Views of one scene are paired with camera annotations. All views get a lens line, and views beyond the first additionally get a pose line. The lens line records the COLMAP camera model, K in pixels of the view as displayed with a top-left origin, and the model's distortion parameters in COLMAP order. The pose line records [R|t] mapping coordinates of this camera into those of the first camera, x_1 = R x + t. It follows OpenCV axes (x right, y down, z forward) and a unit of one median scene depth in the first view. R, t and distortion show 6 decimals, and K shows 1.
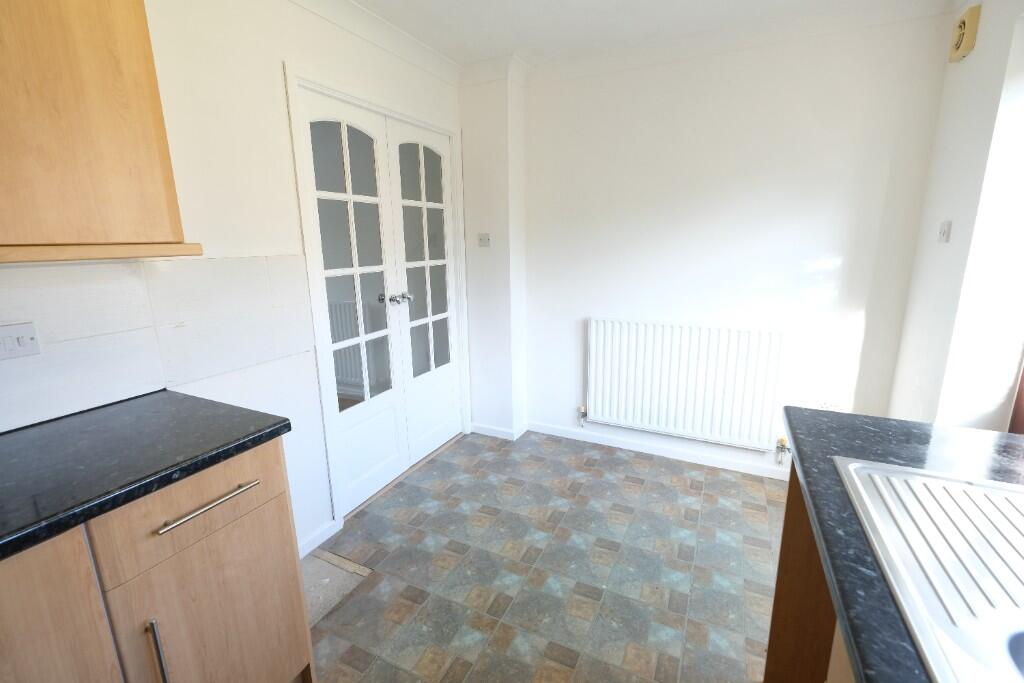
lens RADIAL K [[446.1, 0, 512.9], [0, 446.1, 336.7], [0, 0, 1]] dist [-0.002590, -0.000609]
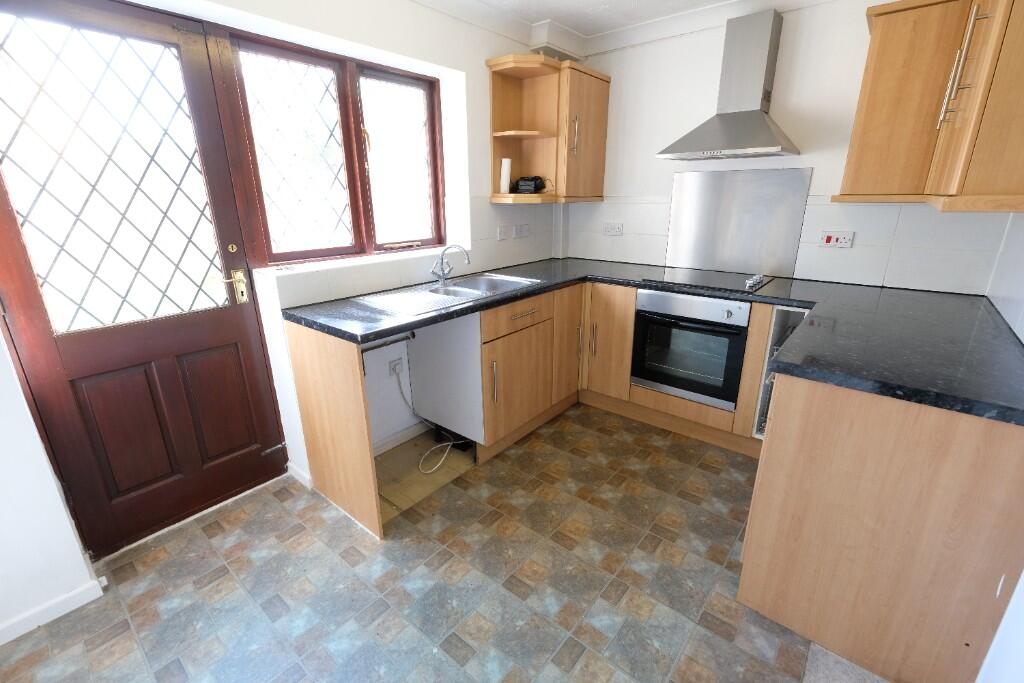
lens RADIAL K [[445.7, 0, 511.2], [0, 445.7, 337.8], [0, 0, 1]] dist [-0.000113, -0.000339]
pose [[-0.970714, -0.051781, 0.234591, -0.061728], [0.072979, 0.866790, 0.493304, -0.223315], [-0.228885, 0.495977, -0.837627, 0.993992]]
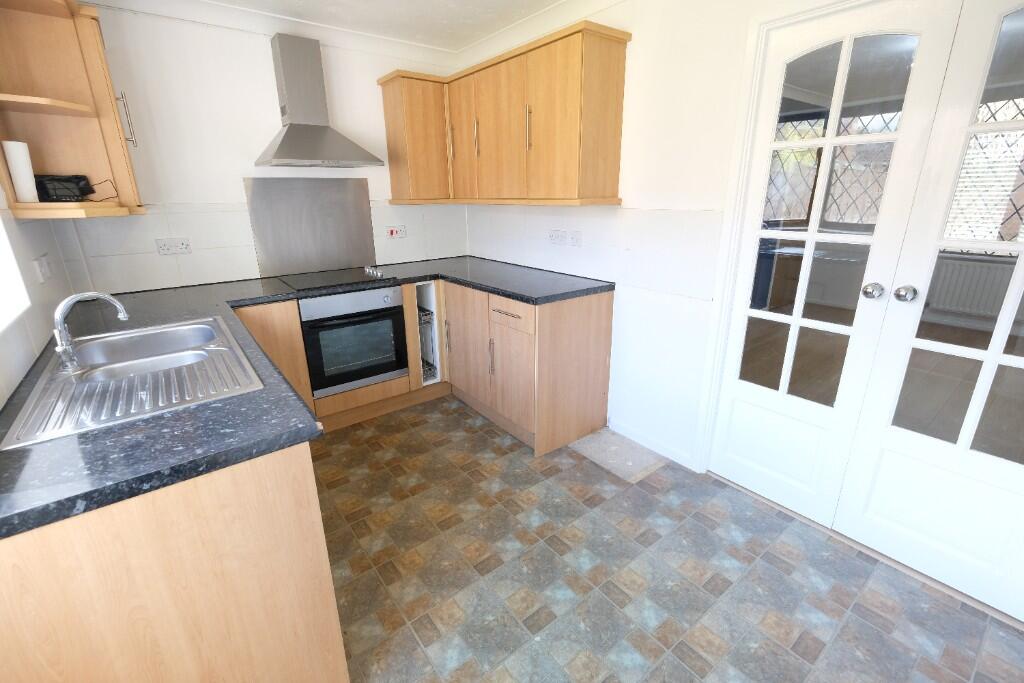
lens RADIAL K [[446.1, 0, 512.9], [0, 446.1, 336.7], [0, 0, 1]] dist [-0.002590, -0.000609]
pose [[-0.438925, 0.293632, -0.849191, 0.556744], [-0.176589, 0.898473, 0.401947, -0.193327], [0.881000, 0.326383, -0.342511, 0.775507]]
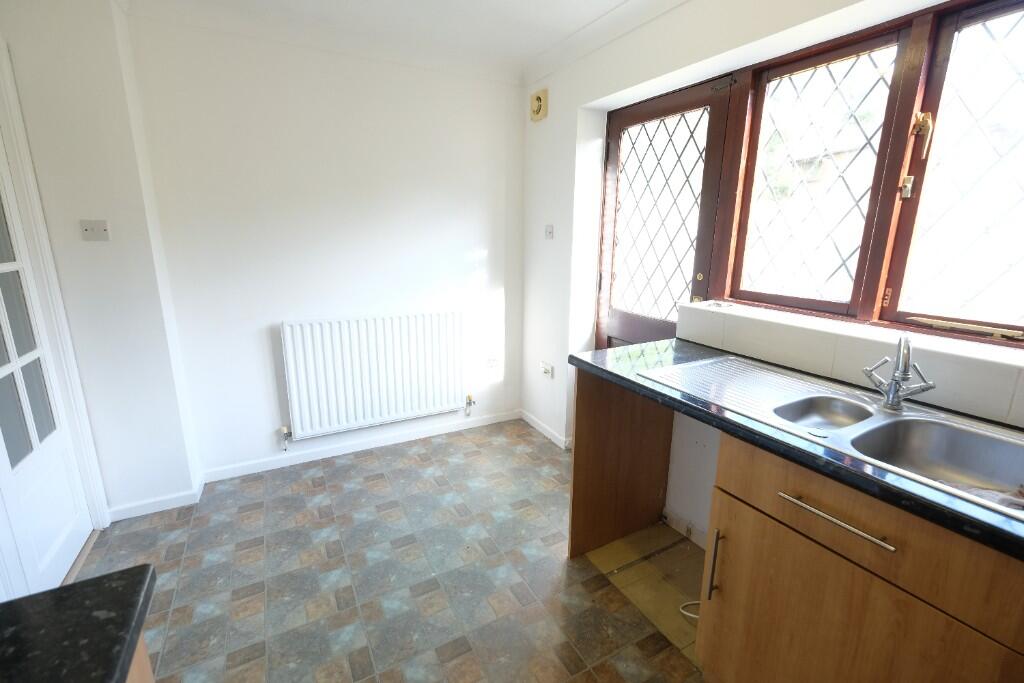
lens RADIAL K [[449.6, 0, 510.9], [0, 449.6, 331.3], [0, 0, 1]] dist [0.001317, 0.000051]
pose [[0.578181, -0.159426, 0.800181, -0.313666], [0.159166, 0.983921, 0.081026, -0.030967], [-0.800233, 0.080513, 0.594260, 0.146421]]
